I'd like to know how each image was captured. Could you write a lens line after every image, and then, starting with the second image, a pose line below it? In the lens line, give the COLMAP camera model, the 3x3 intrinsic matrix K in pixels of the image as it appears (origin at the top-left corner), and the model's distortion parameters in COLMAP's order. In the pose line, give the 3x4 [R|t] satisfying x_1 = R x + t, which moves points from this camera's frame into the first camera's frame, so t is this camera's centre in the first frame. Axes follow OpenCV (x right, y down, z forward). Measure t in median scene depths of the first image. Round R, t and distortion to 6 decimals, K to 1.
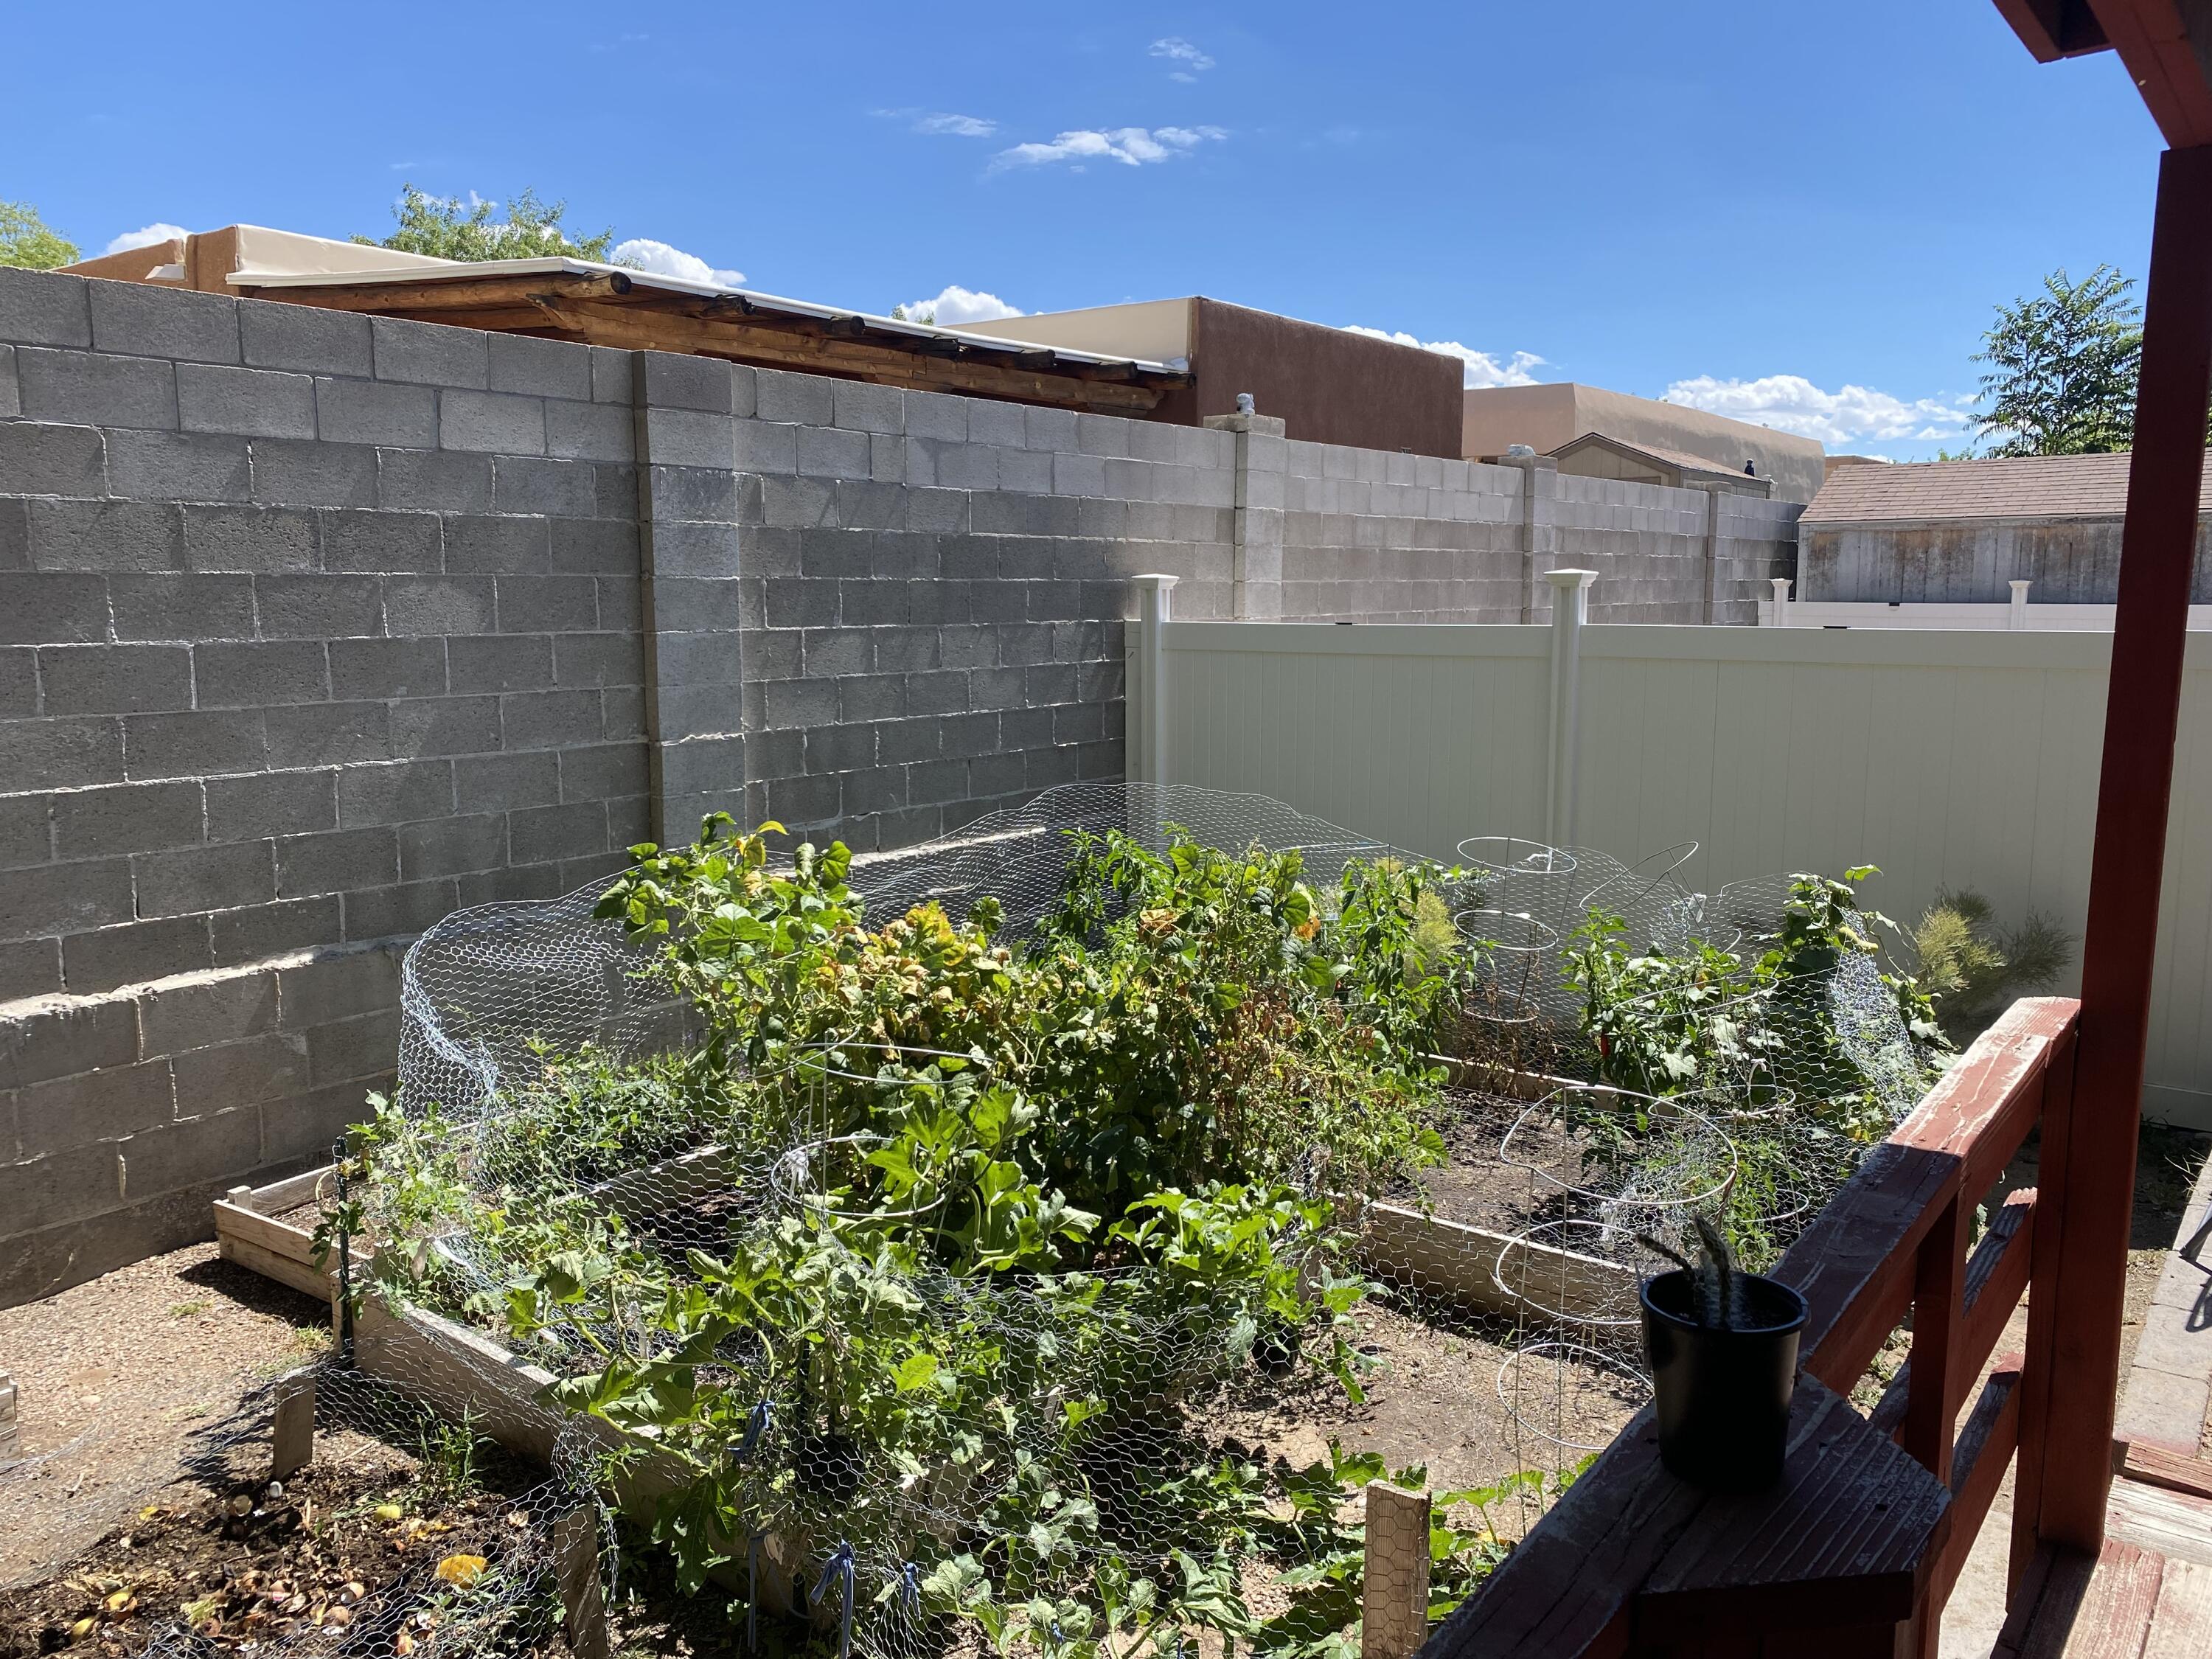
lens RADIAL K [[1687.8, 0, 1101.1], [0, 1687.8, 826.5], [0, 0, 1]] dist [0.062964, -0.059696]
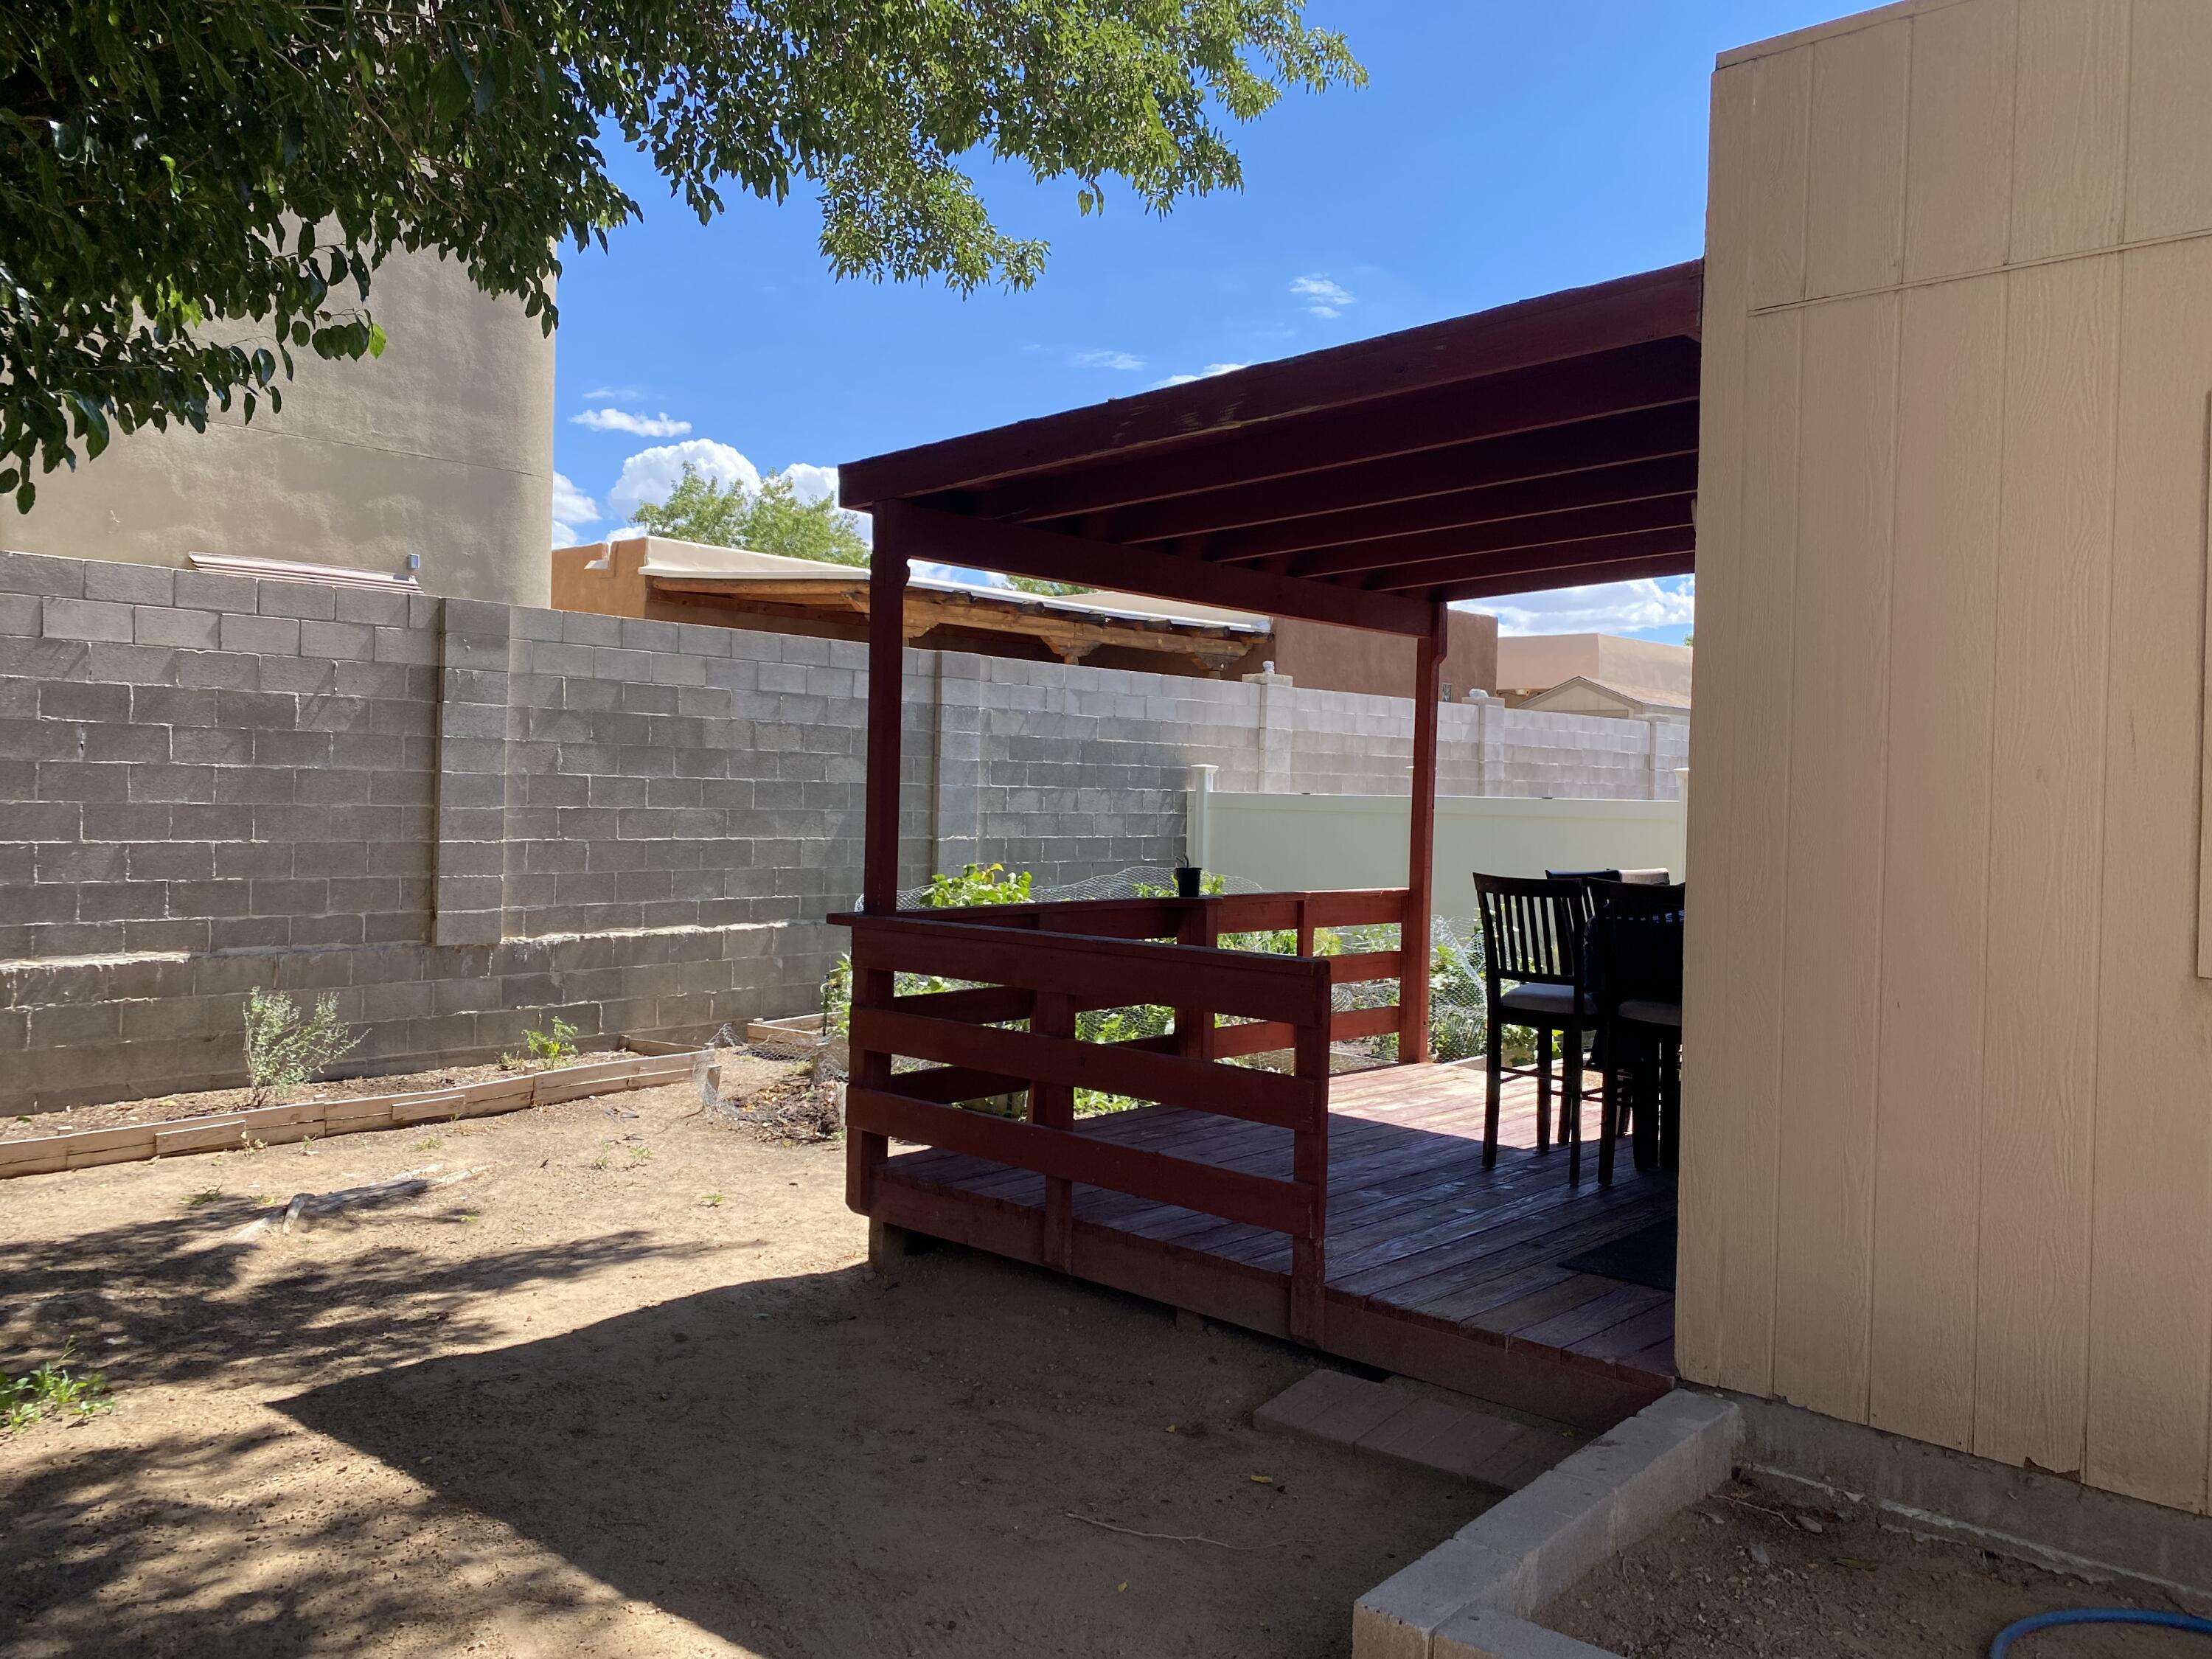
lens RADIAL K [[1687.8, 0, 1100.8], [0, 1687.8, 841.7], [0, 0, 1]] dist [0.062964, -0.059696]
pose [[0.995277, 0.026140, -0.093492, 0.095842], [-0.036517, 0.993143, -0.111060, 0.134234], [0.089948, 0.113950, 0.989406, -0.766246]]
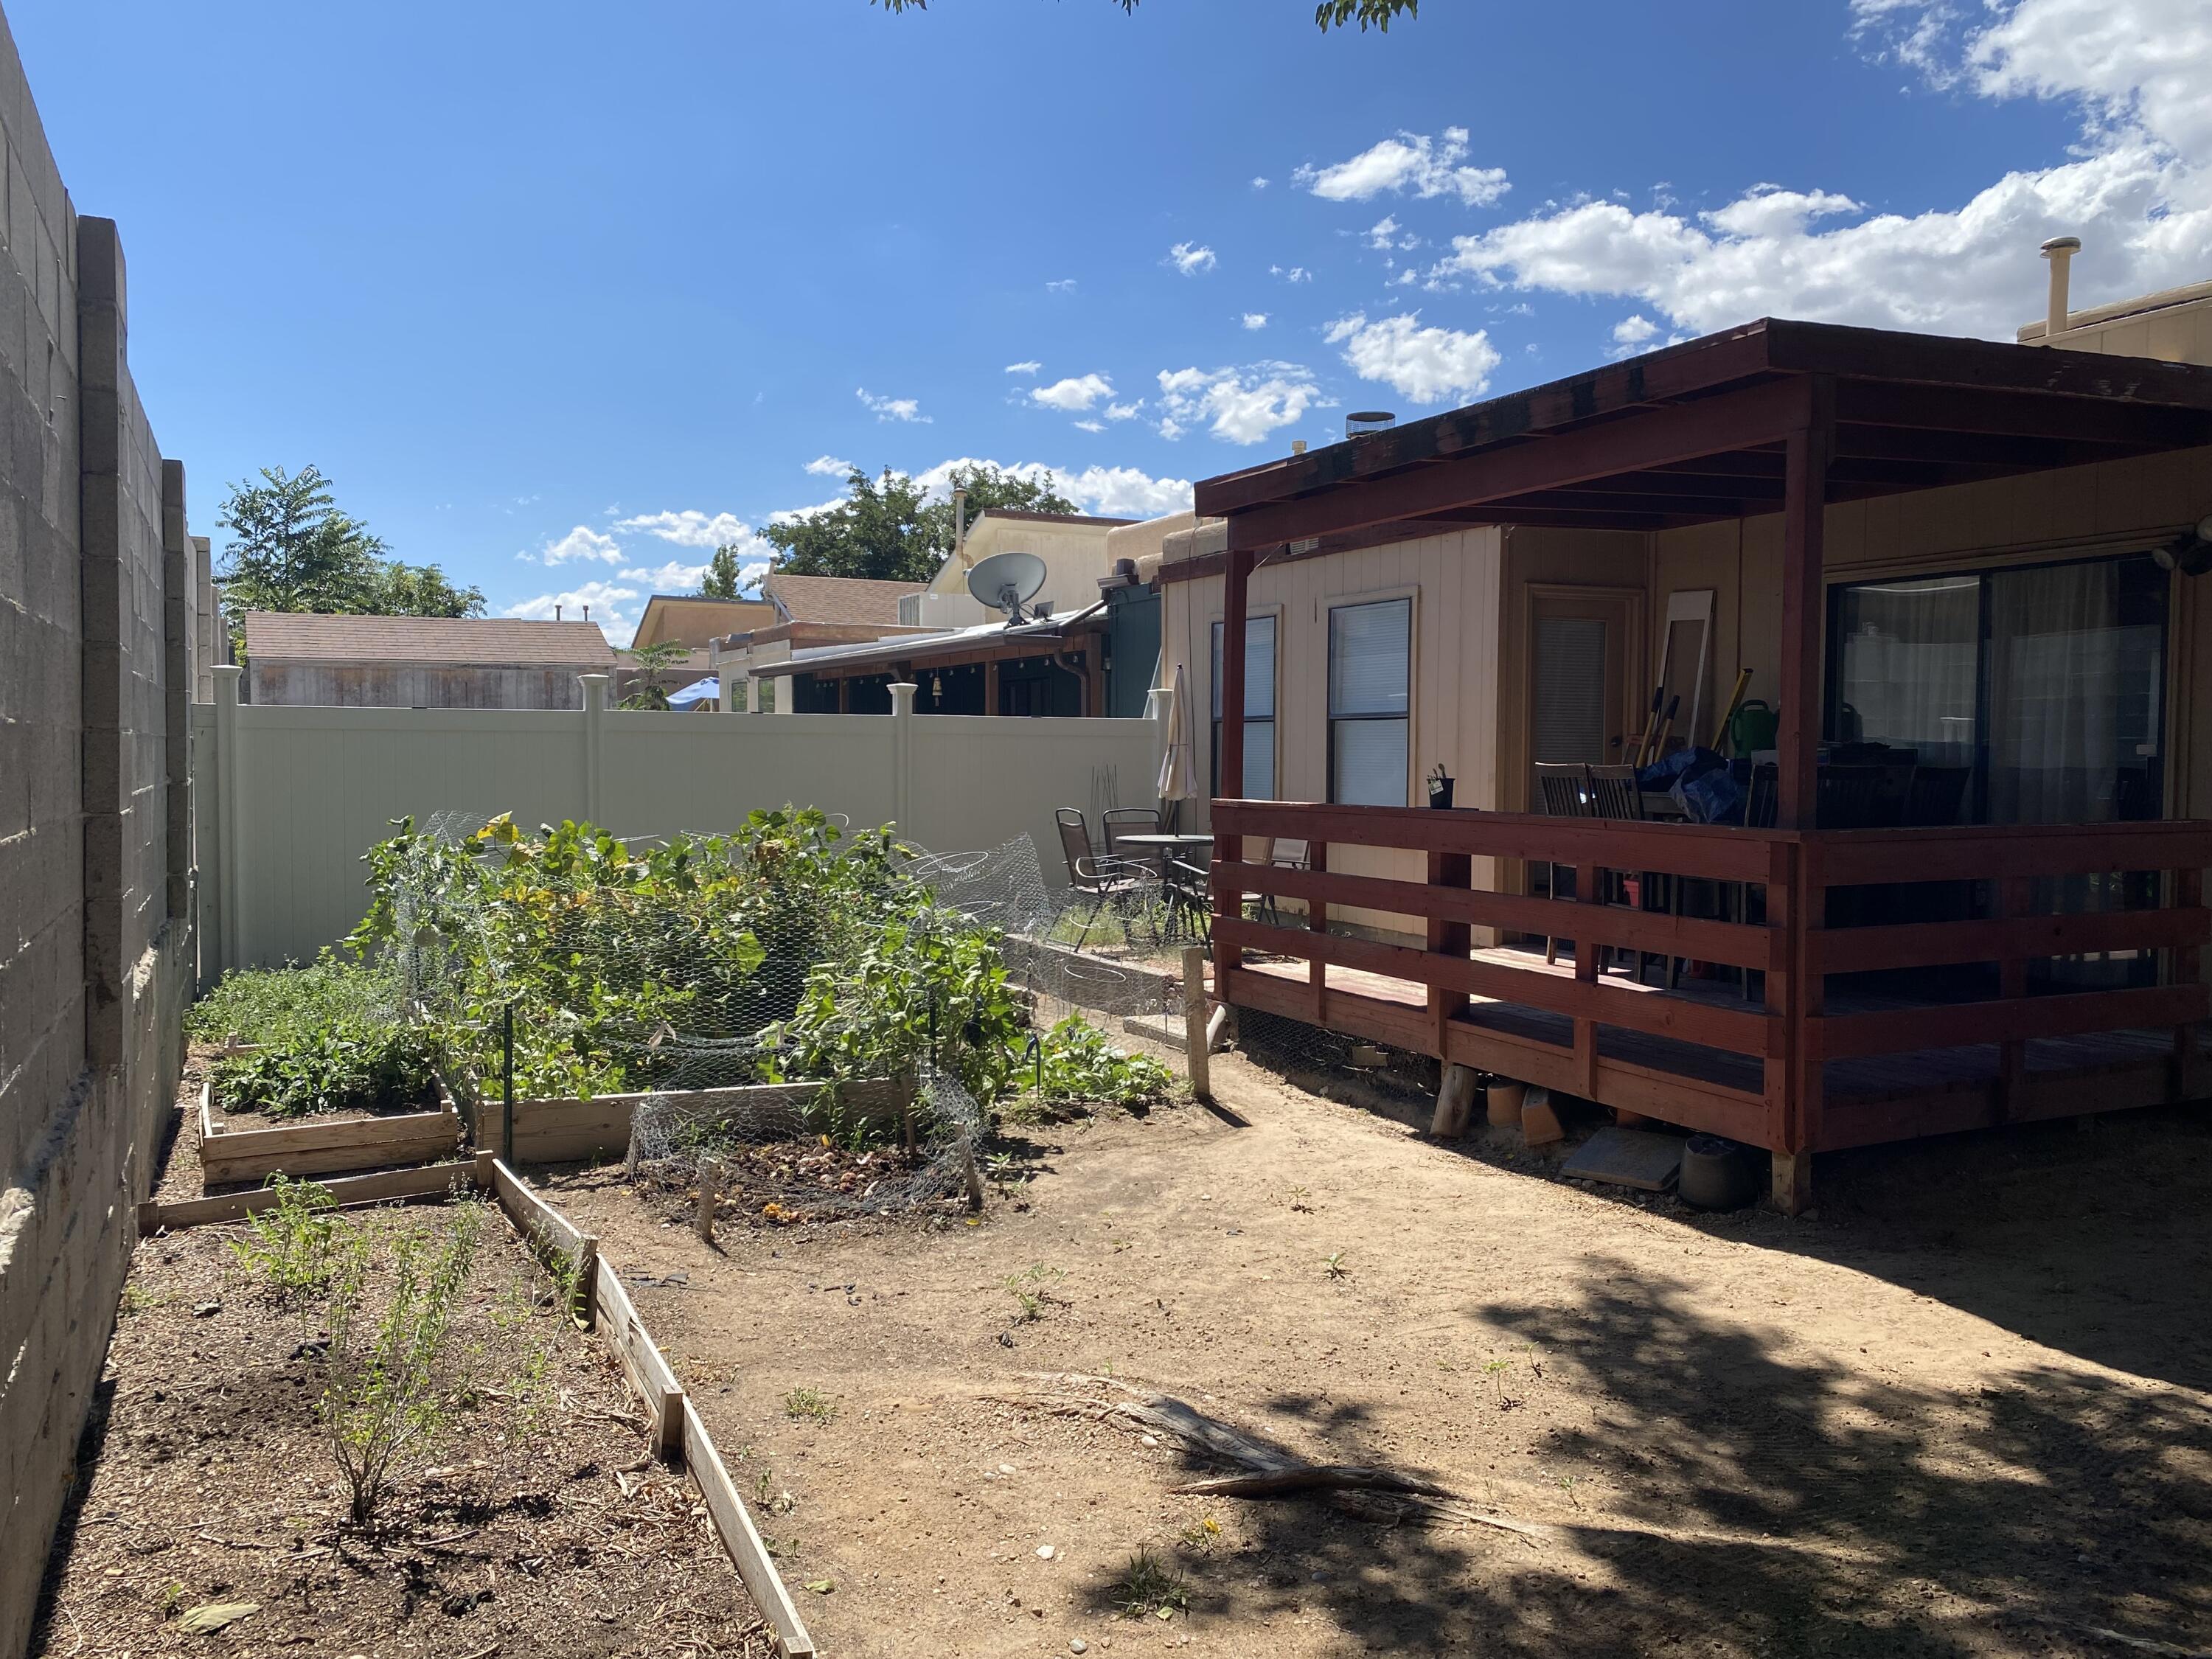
lens RADIAL K [[1687.8, 0, 1104.2], [0, 1687.8, 815.9], [0, 0, 1]] dist [0.062964, -0.059696]
pose [[0.433570, -0.037413, 0.900343, -0.835244], [0.125572, 0.991898, -0.019253, 0.058586], [-0.892328, 0.121405, 0.434755, -0.068091]]
